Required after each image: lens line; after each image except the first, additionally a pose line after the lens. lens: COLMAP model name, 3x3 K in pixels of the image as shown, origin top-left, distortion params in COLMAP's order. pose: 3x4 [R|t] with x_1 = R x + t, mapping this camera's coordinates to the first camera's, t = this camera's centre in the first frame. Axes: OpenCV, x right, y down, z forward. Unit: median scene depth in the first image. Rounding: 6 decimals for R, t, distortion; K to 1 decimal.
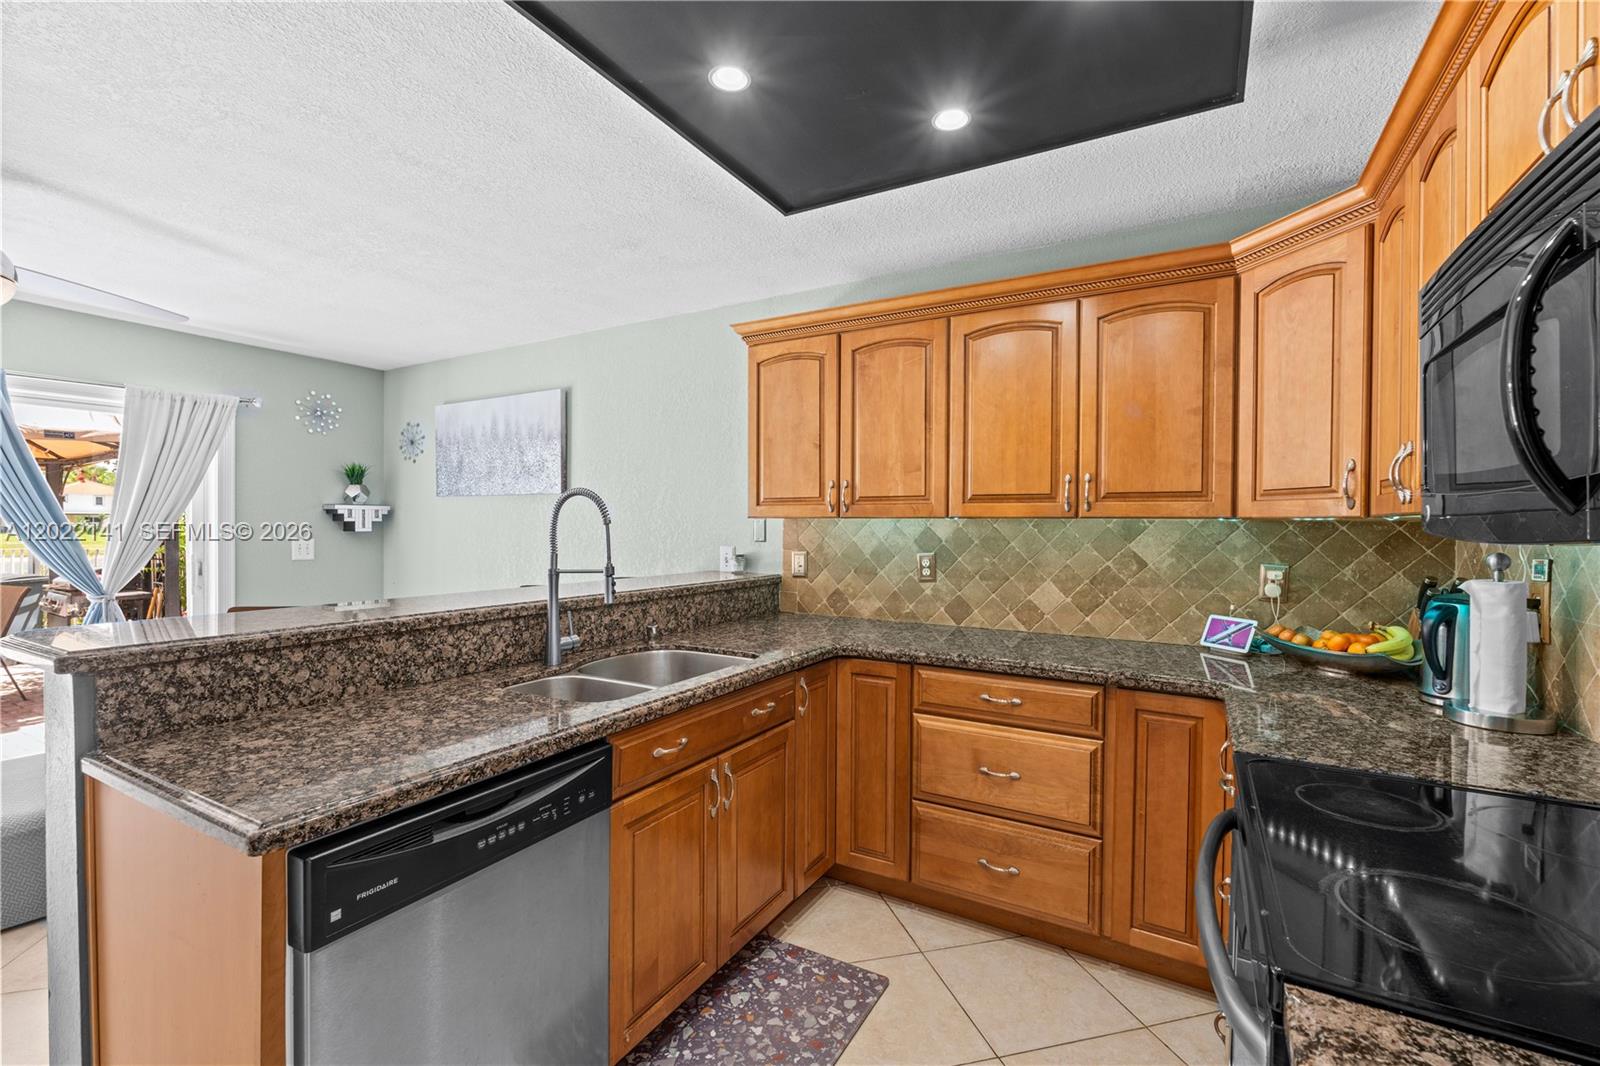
lens RADIAL K [[694.4, 0, 800.2], [0, 694.4, 532.1], [0, 0, 1]] dist [-0.008903, 0.002435]
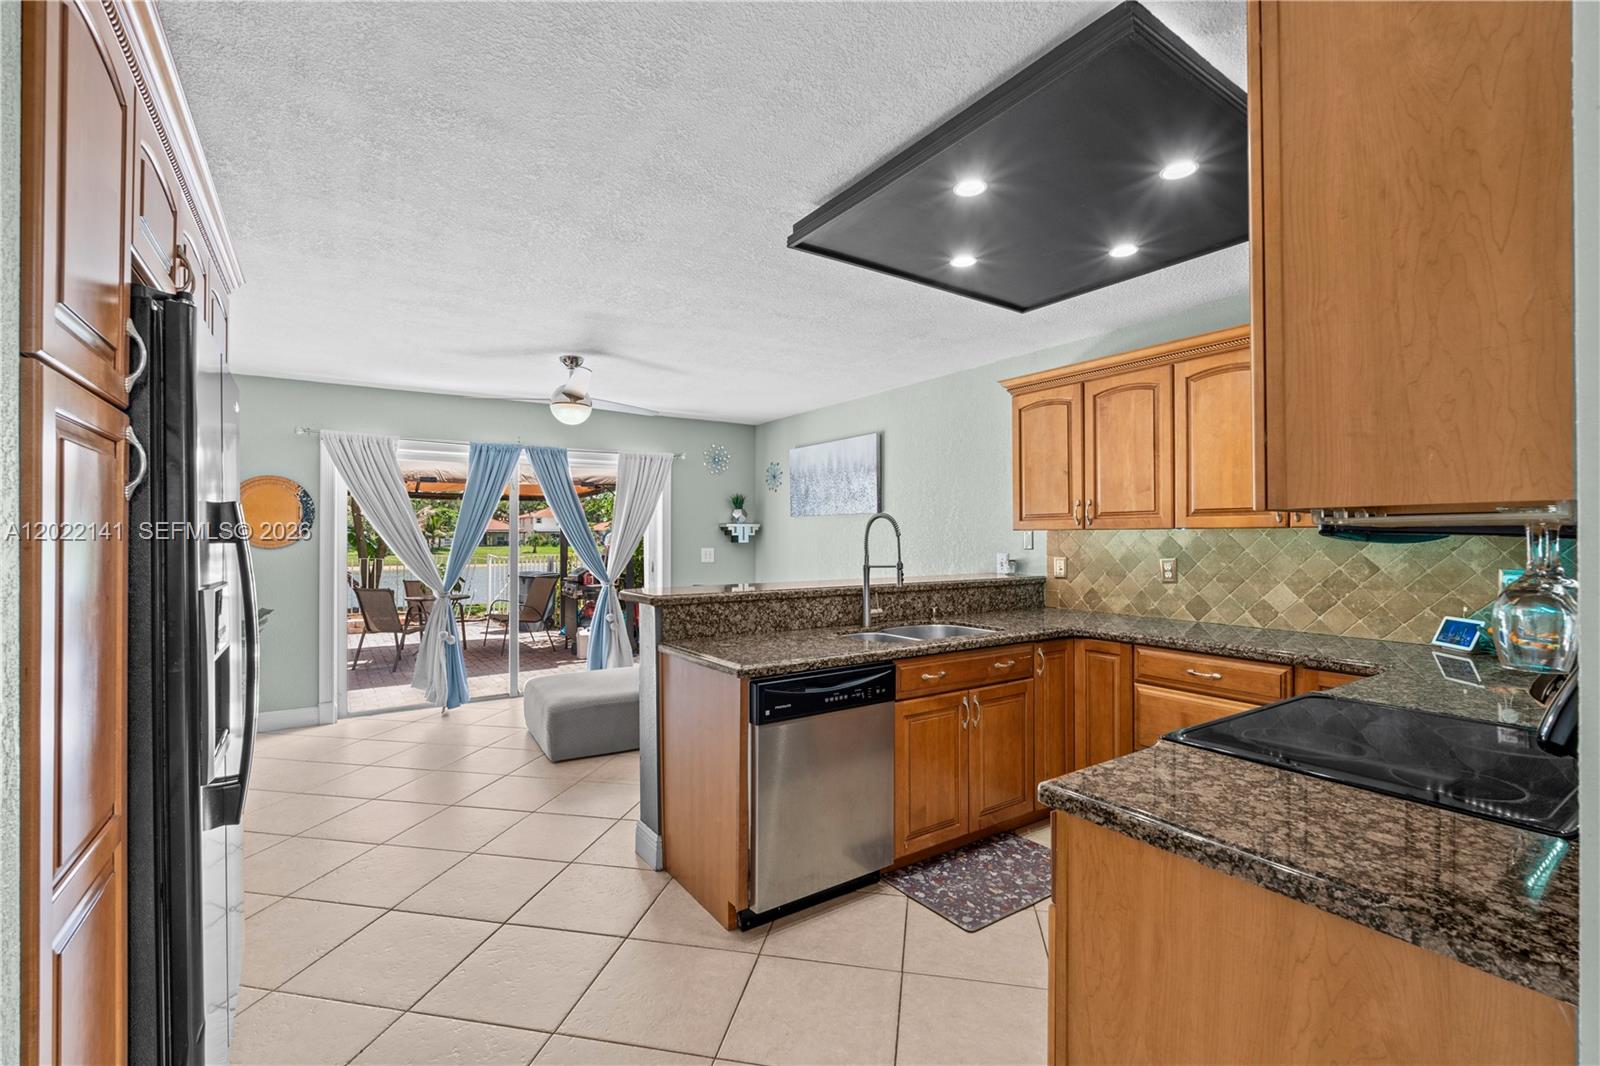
lens RADIAL K [[694.4, 0, 799.2], [0, 694.4, 531.1], [0, 0, 1]] dist [-0.008903, 0.002435]
pose [[0.897179, -0.010308, -0.441546, 0.153353], [0.001726, 0.999802, -0.019834, 0.006413], [0.441663, 0.017033, 0.897019, -0.361508]]
